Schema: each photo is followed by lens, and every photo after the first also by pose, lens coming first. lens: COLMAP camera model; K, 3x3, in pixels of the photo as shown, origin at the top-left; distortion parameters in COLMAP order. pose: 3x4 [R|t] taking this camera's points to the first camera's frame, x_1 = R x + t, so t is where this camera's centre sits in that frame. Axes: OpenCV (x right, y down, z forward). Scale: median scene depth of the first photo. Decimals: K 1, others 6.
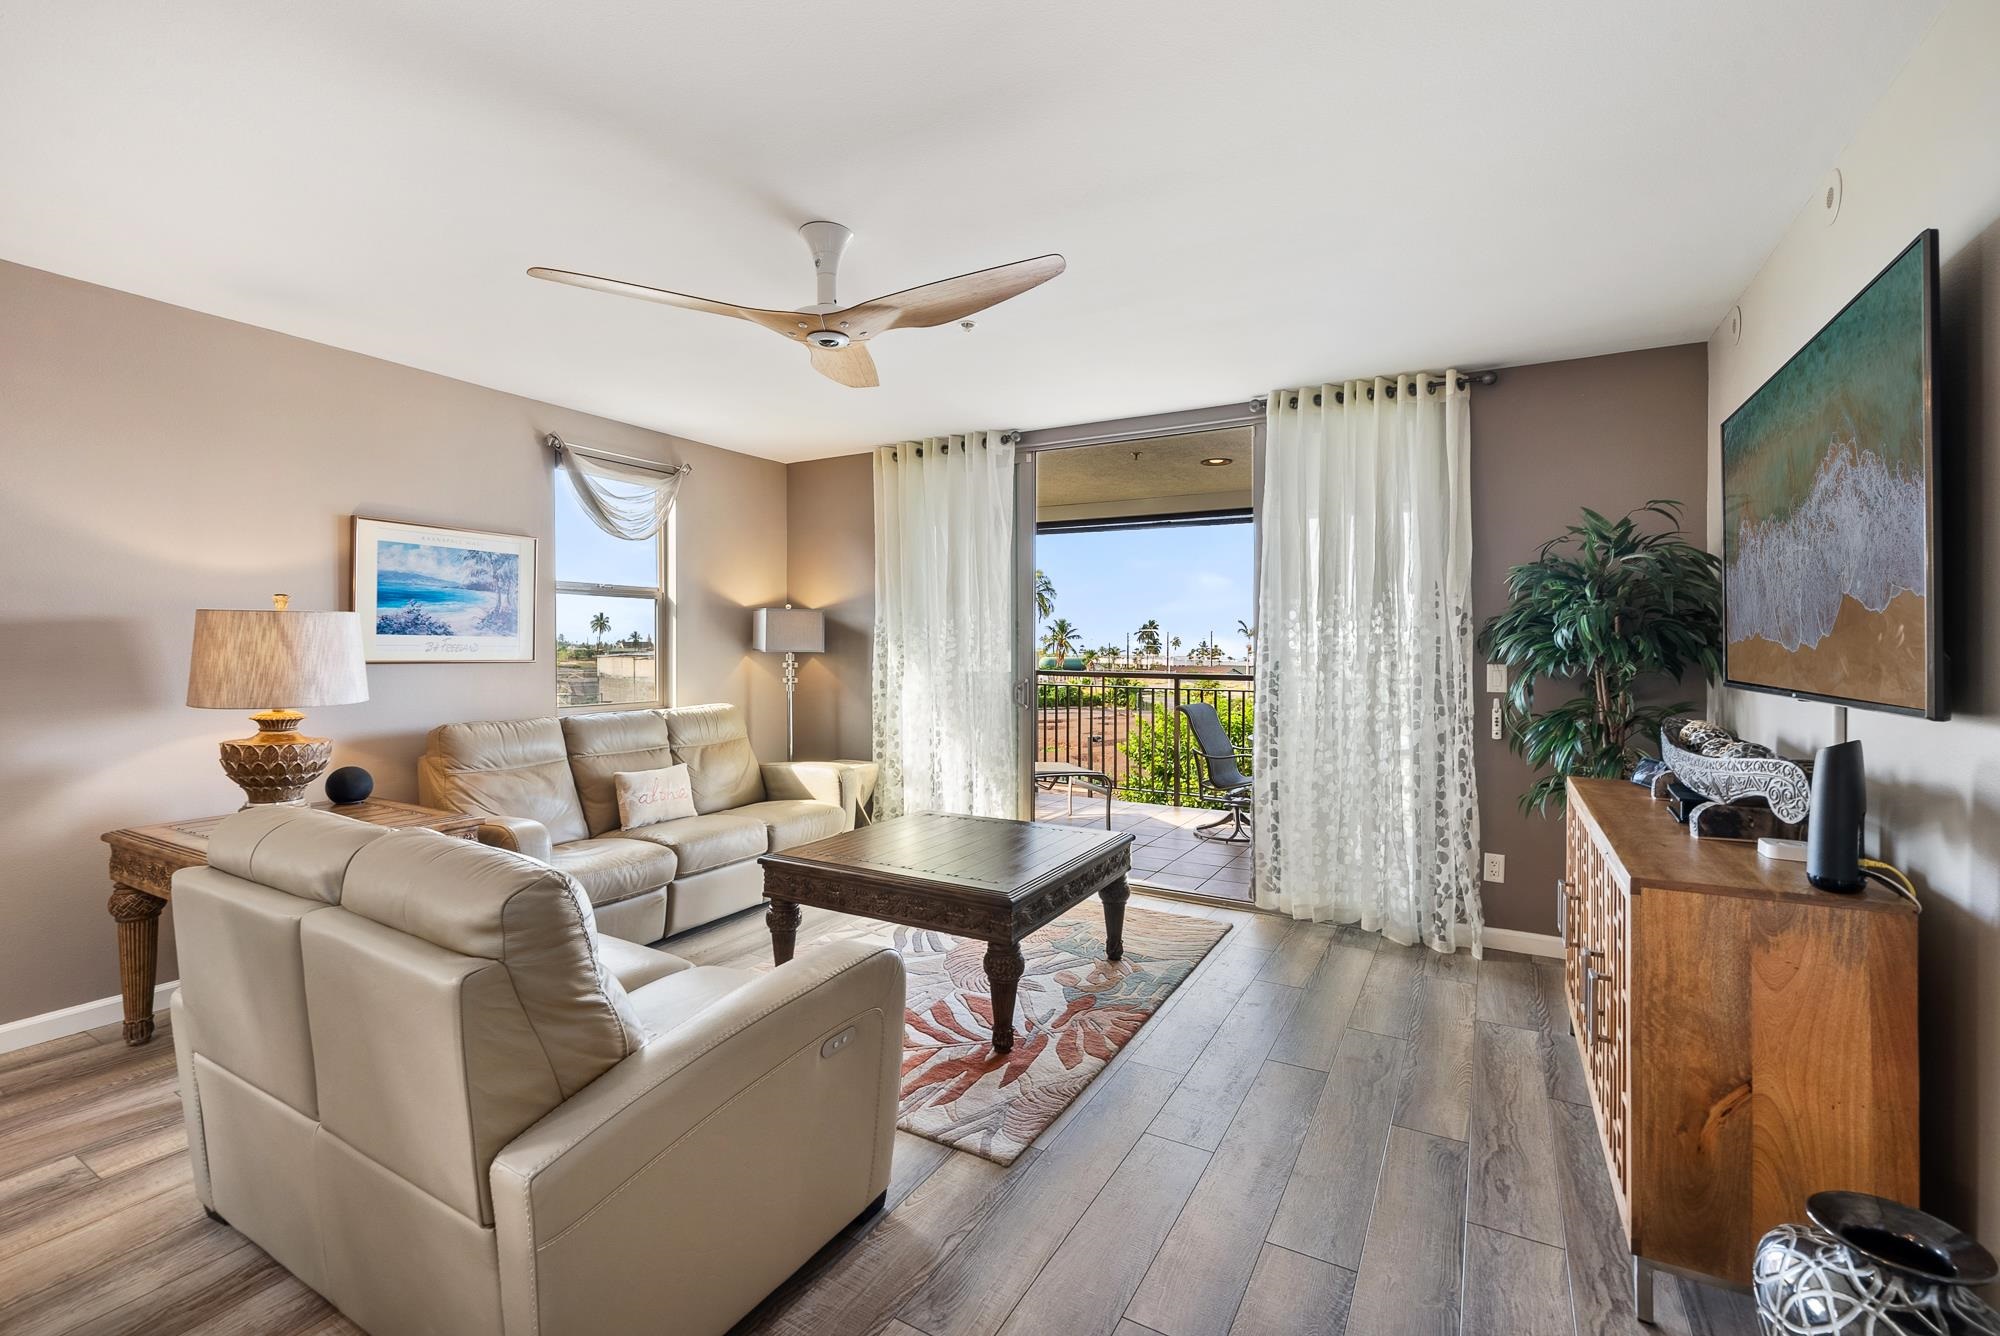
lens RADIAL K [[872.5, 0, 998.4], [0, 872.5, 645.1], [0, 0, 1]] dist [-0.000031, 0.000060]
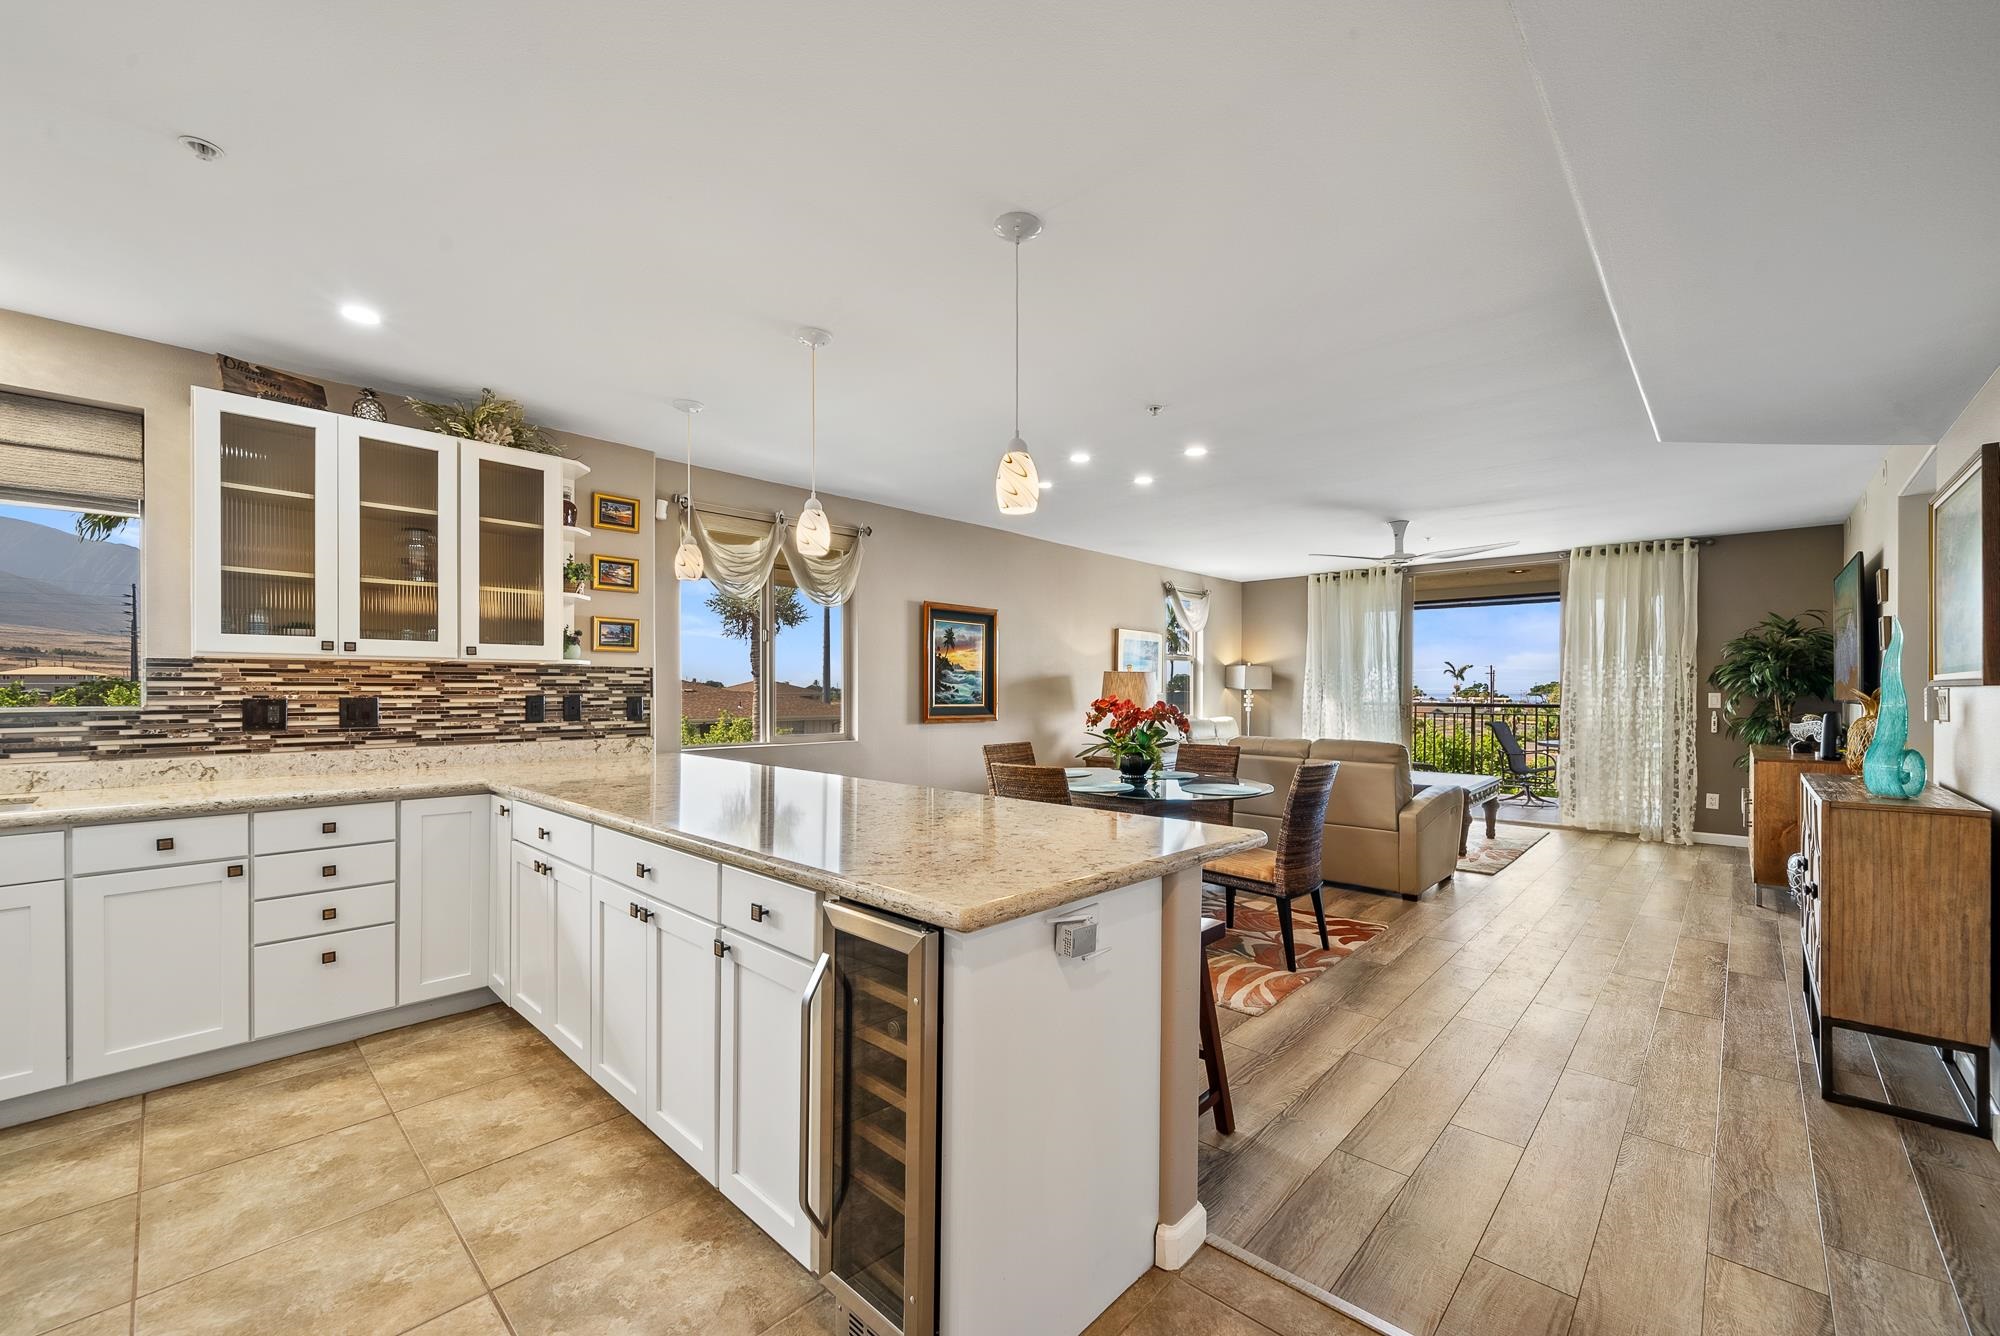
lens RADIAL K [[793.4, 0, 998.3], [0, 793.4, 696.3], [0, 0, 1]] dist [-0.000584, -0.000057]
pose [[0.971769, -0.001670, -0.235927, -0.520972], [0.004326, 0.999933, 0.010741, 0.004289], [0.235893, -0.011458, 0.971711, -1.015842]]
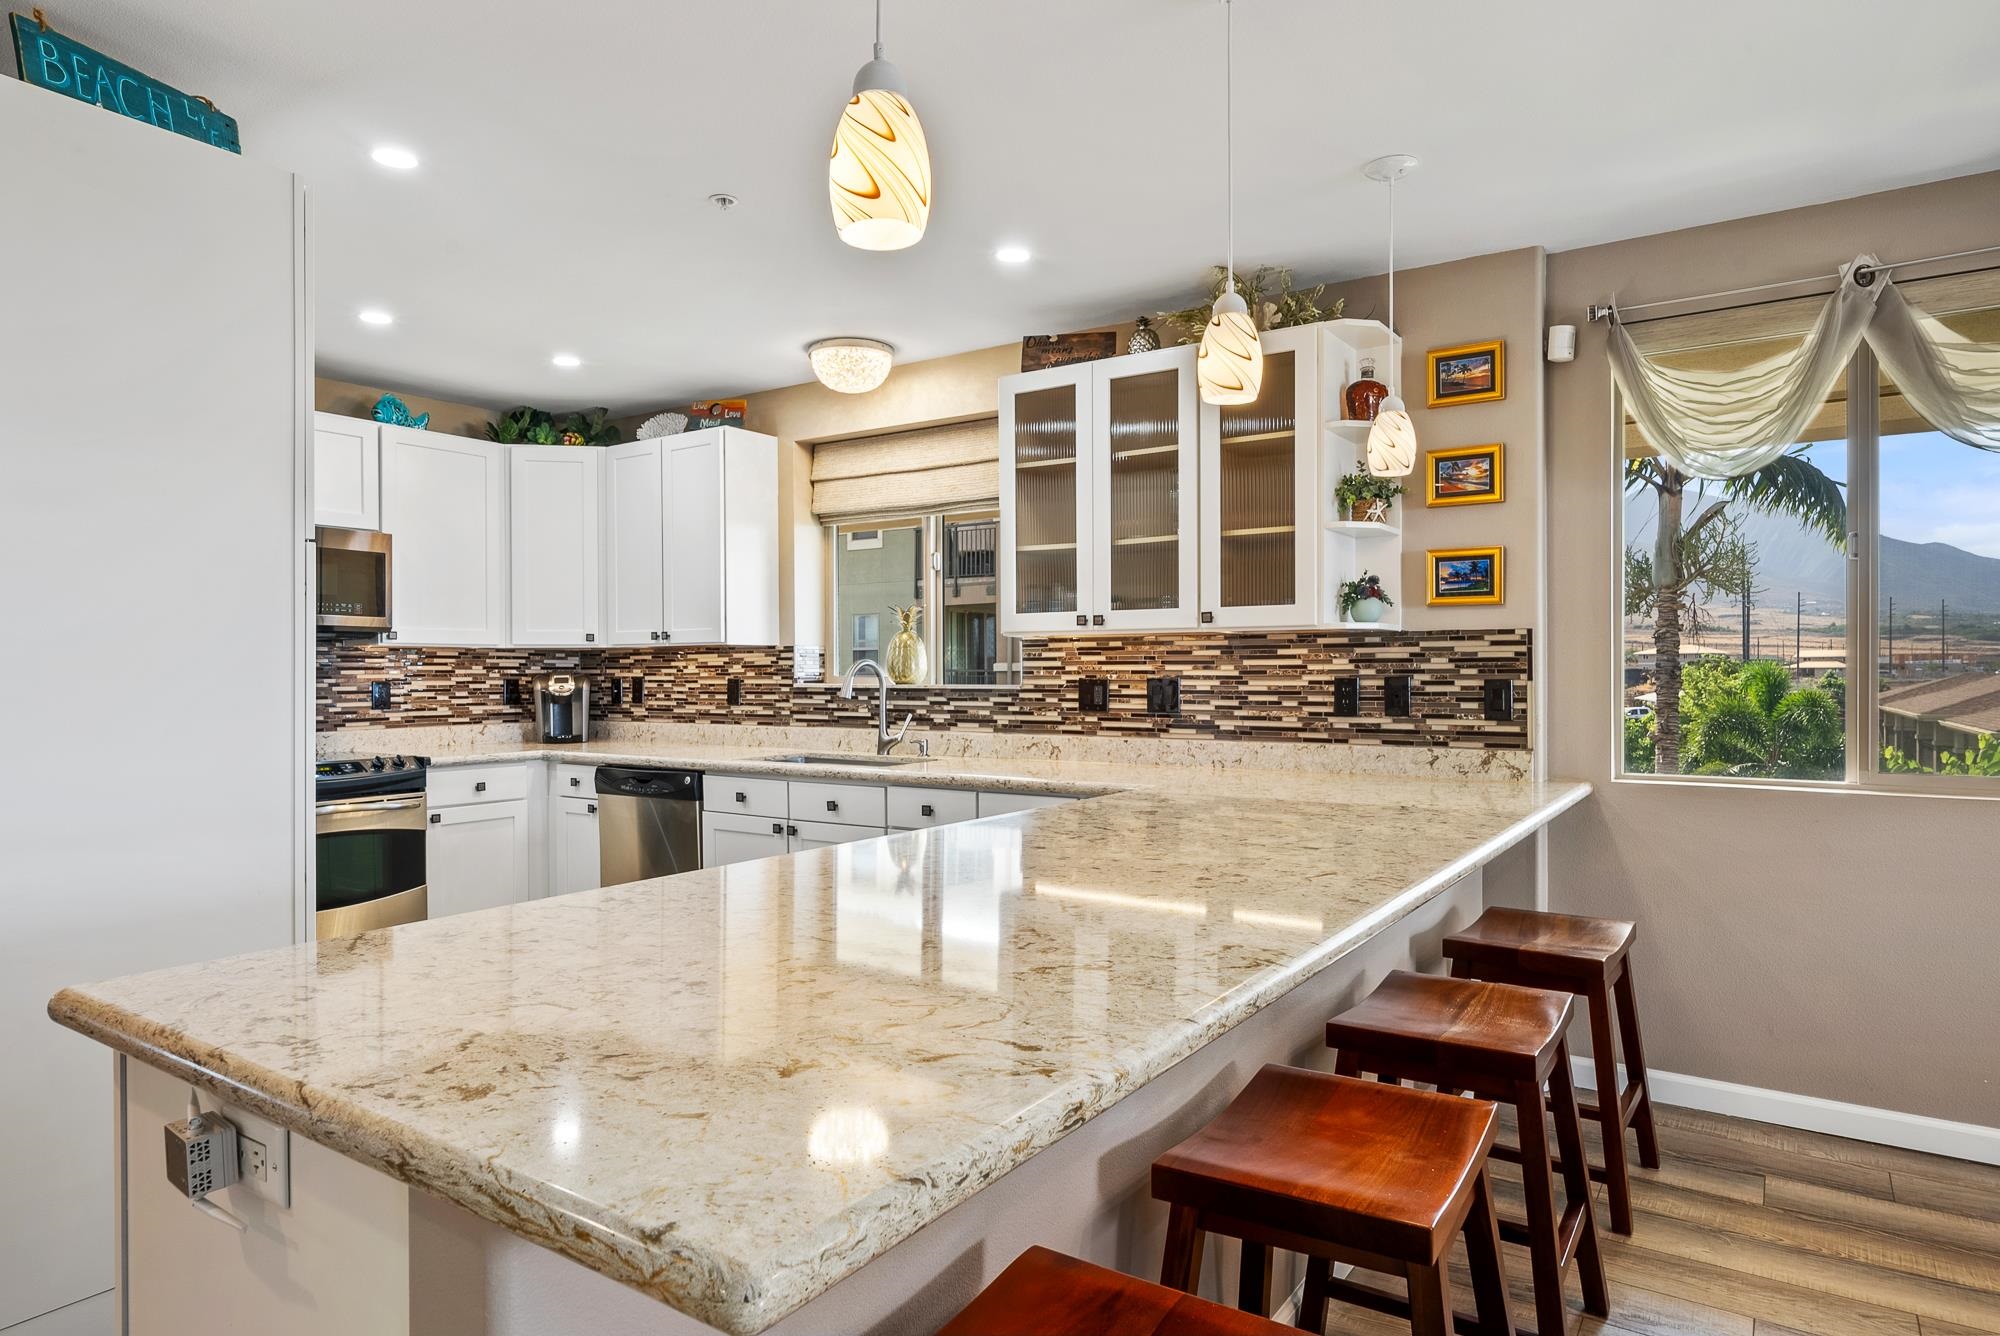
lens RADIAL K [[1197.8, 0, 1002.0], [0, 1197.8, 673.1], [0, 0, 1]] dist [-0.000260, 0.000564]
pose [[-0.093574, -0.003178, -0.995607, -0.274478], [0.005164, 0.999980, -0.003678, 0.010577], [0.995599, -0.005485, -0.093556, -0.391159]]
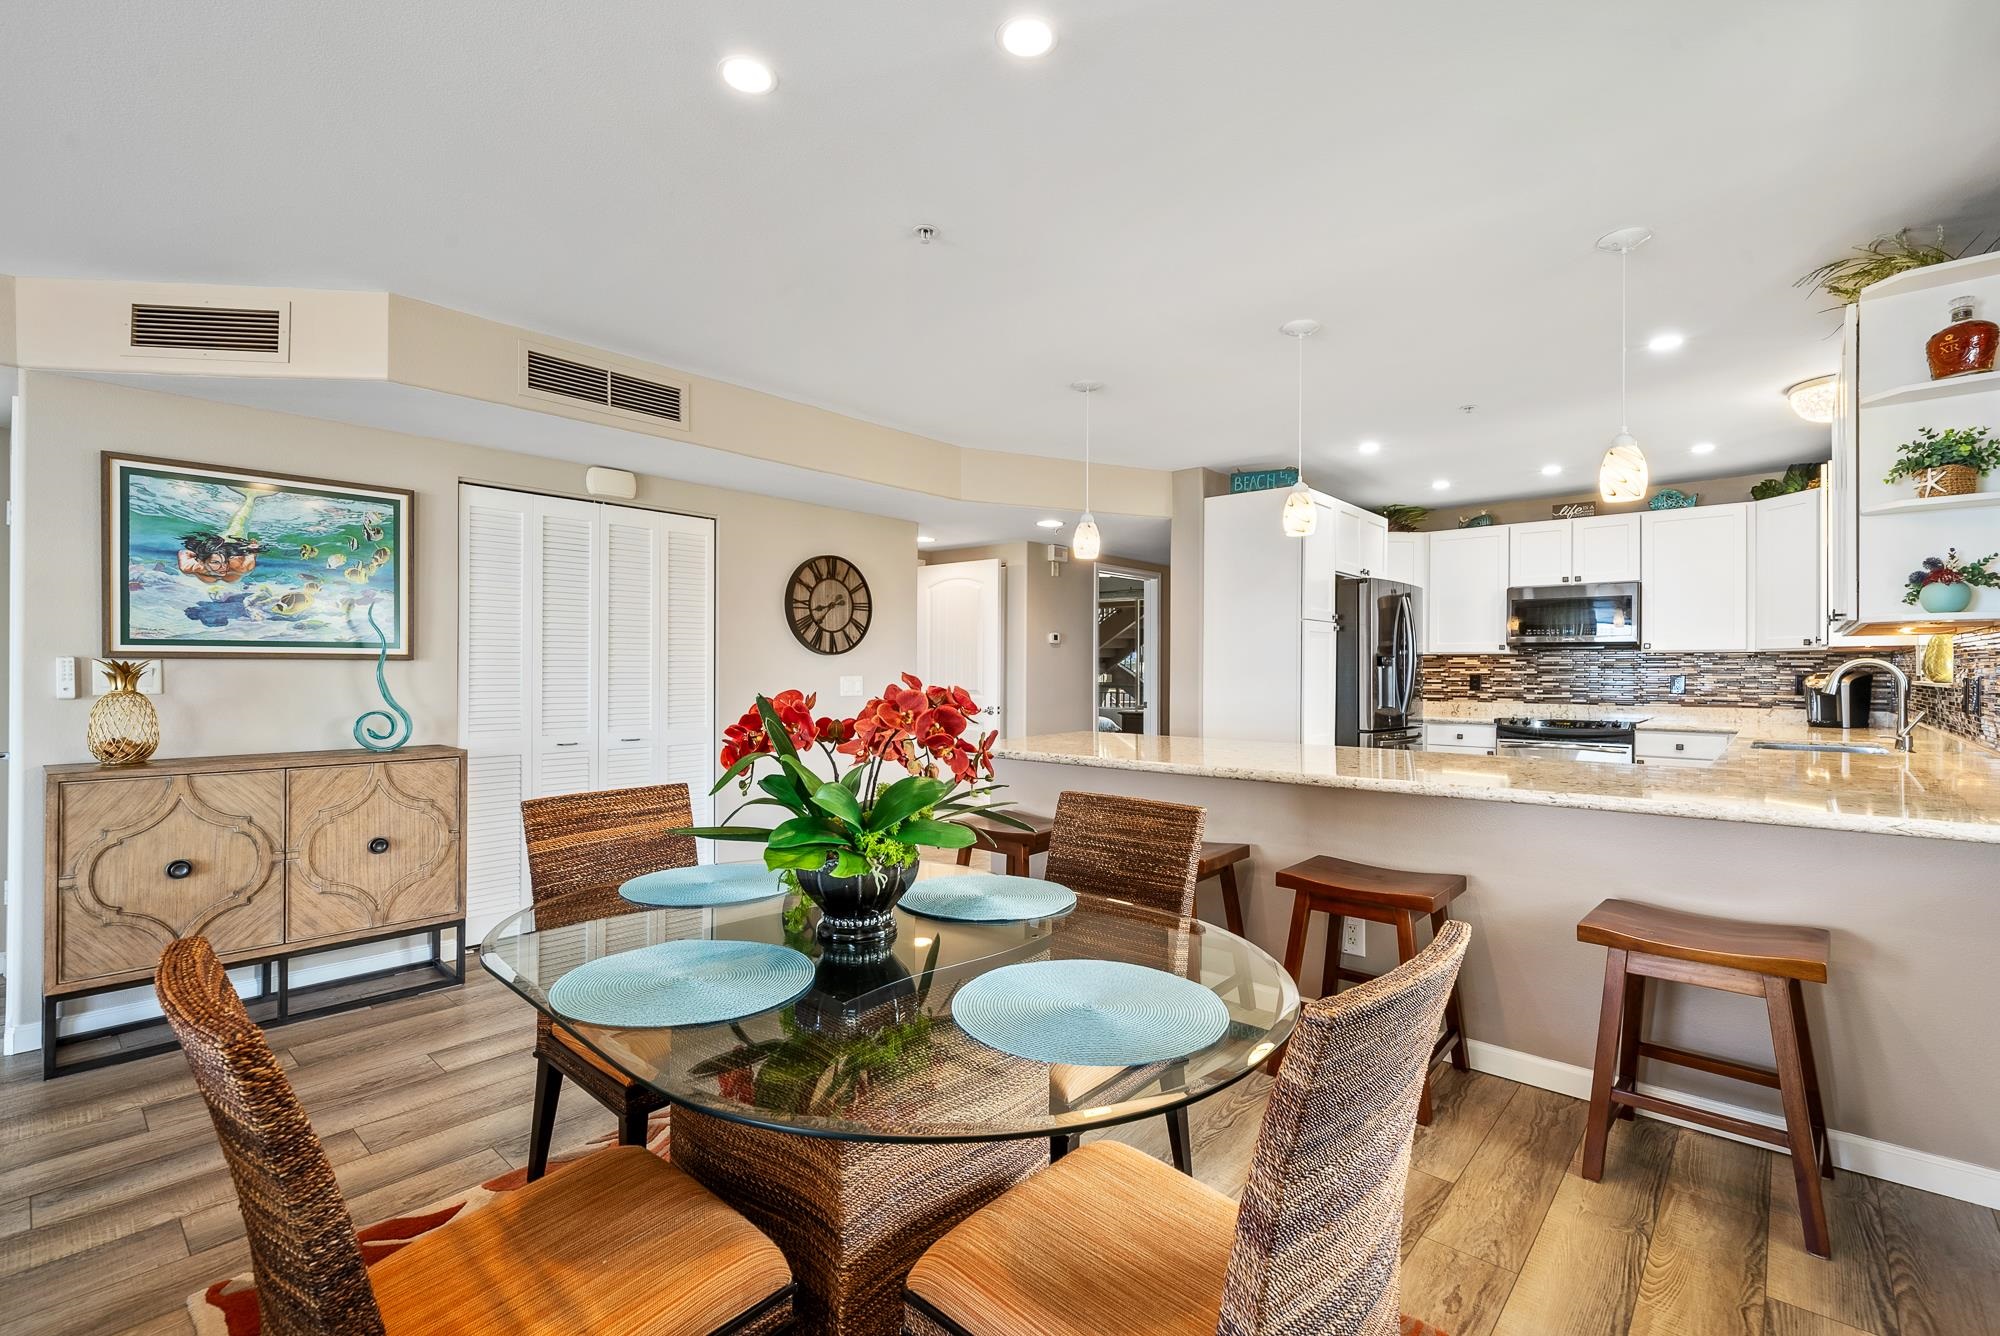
lens RADIAL K [[882.2, 0, 1001.6], [0, 882.2, 667.8], [0, 0, 1]] dist [0.000511, 0.000330]
pose [[-0.976102, -0.006518, 0.217217, -0.762303], [-0.007658, 0.999961, -0.004407, 0.013566], [-0.217179, -0.005965, -0.976113, 0.547113]]
